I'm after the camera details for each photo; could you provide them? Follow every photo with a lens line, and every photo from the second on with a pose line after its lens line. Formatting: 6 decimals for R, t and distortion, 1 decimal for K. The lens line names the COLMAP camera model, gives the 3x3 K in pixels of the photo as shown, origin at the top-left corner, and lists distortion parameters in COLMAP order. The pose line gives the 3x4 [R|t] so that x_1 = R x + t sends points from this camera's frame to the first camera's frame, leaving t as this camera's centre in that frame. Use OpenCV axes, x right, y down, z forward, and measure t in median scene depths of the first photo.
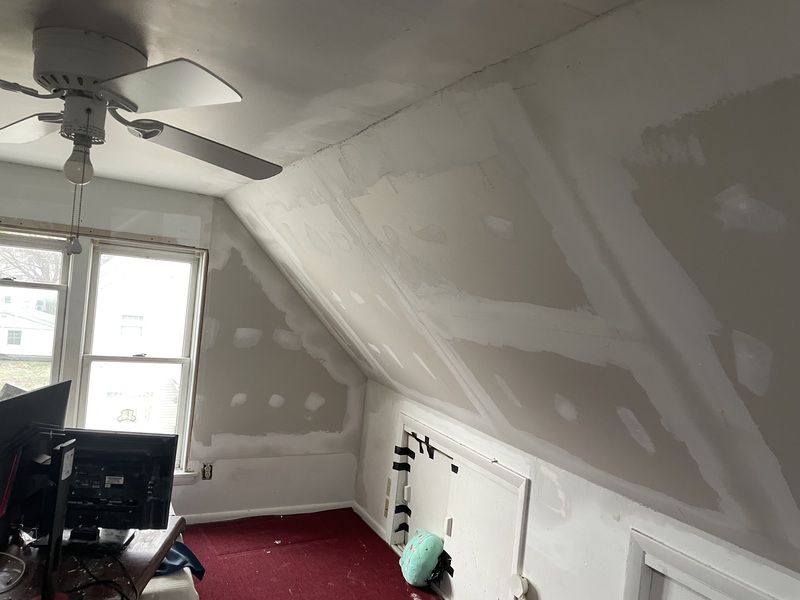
lens RADIAL K [[629.7, 0, 425.1], [0, 629.7, 299.6], [0, 0, 1]] dist [0.057390, -0.007839]
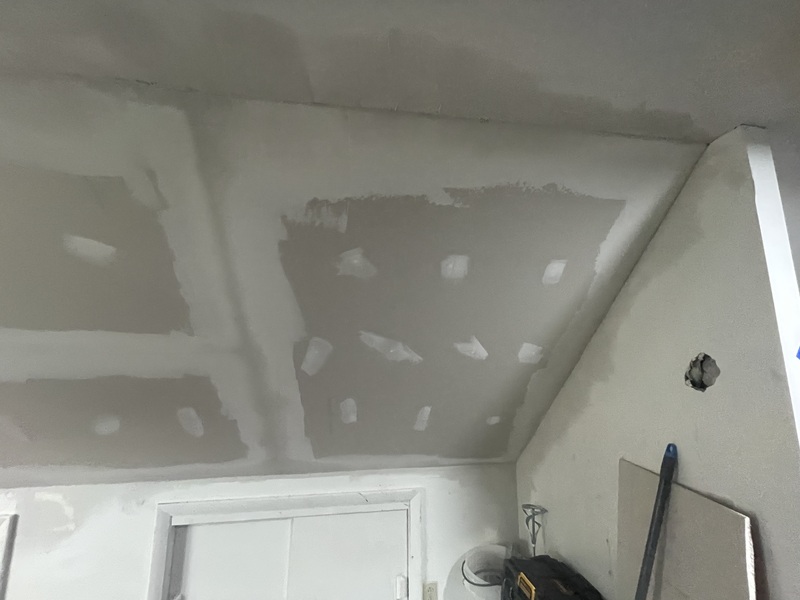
lens RADIAL K [[320.0, 0, 398.4], [0, 320.0, 296.4], [0, 0, 1]] dist [0.000212, 0.000075]
pose [[0.347268, 0.045177, 0.936677, -0.097253], [0.040813, 0.997164, -0.063225, 0.002037], [-0.936877, 0.060184, 0.344440, 0.223804]]
